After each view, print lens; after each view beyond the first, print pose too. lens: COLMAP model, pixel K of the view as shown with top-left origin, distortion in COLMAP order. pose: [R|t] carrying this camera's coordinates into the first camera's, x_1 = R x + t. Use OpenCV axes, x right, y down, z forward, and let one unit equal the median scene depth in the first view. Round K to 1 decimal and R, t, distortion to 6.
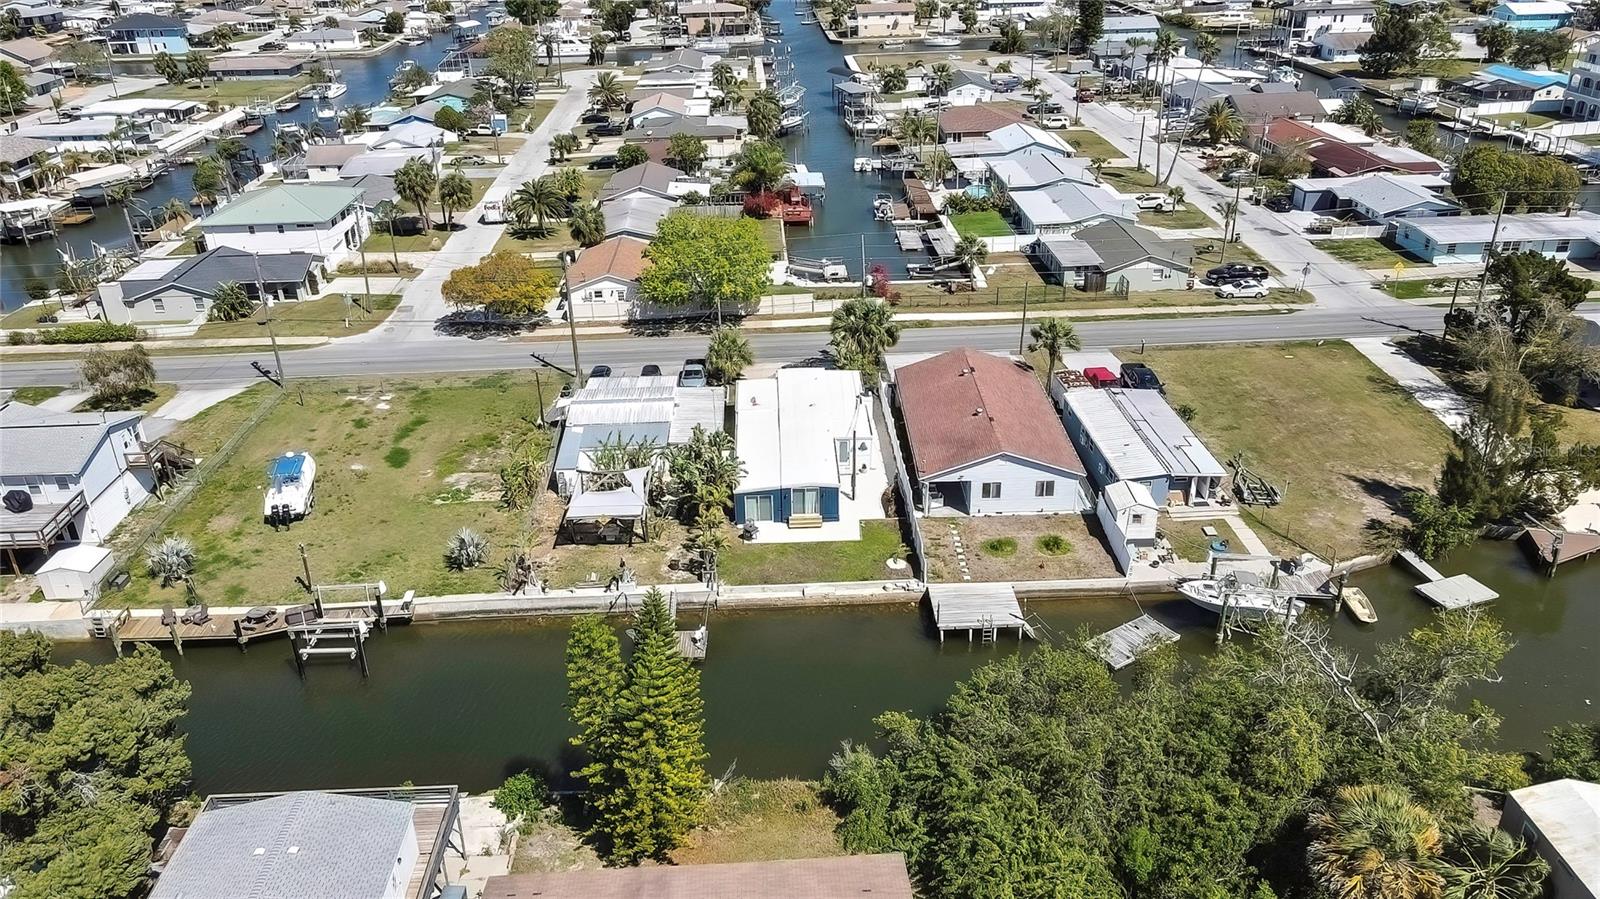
lens RADIAL K [[1187.2, 0, 800.0], [0, 1187.2, 449.5], [0, 0, 1]] dist [-0.003820, 0.053020]
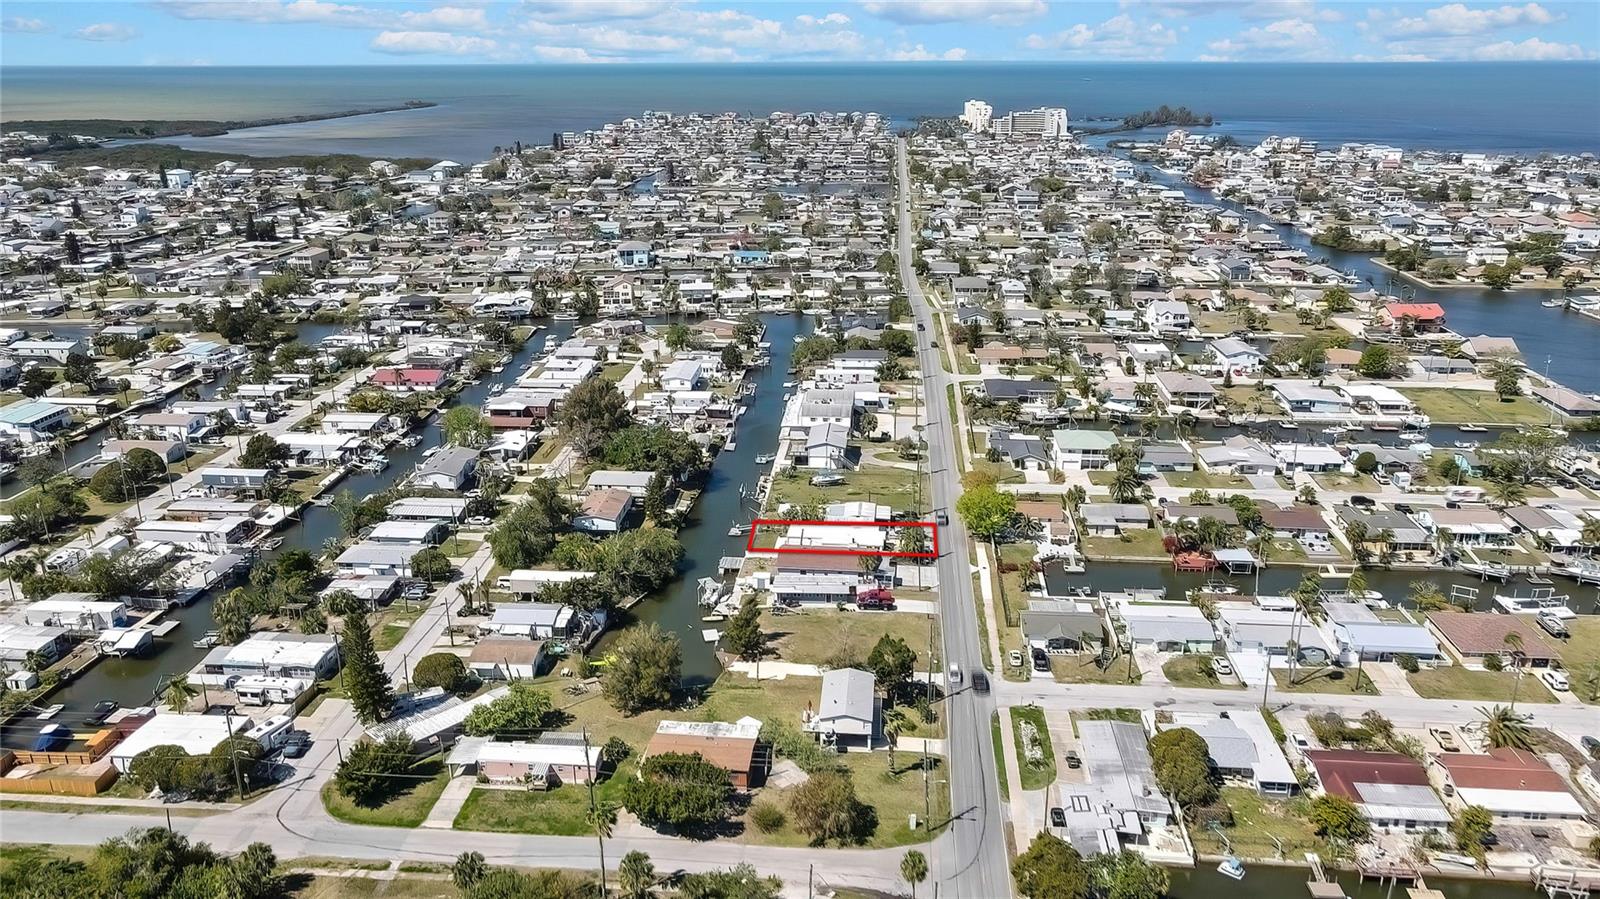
lens RADIAL K [[1187.2, 0, 800.0], [0, 1187.2, 449.5], [0, 0, 1]] dist [-0.003820, 0.053020]
pose [[-0.122222, 0.340031, -0.932438, 1.964198], [-0.433147, 0.827018, 0.358363, -0.886782], [0.892998, 0.447683, 0.046204, 0.550217]]
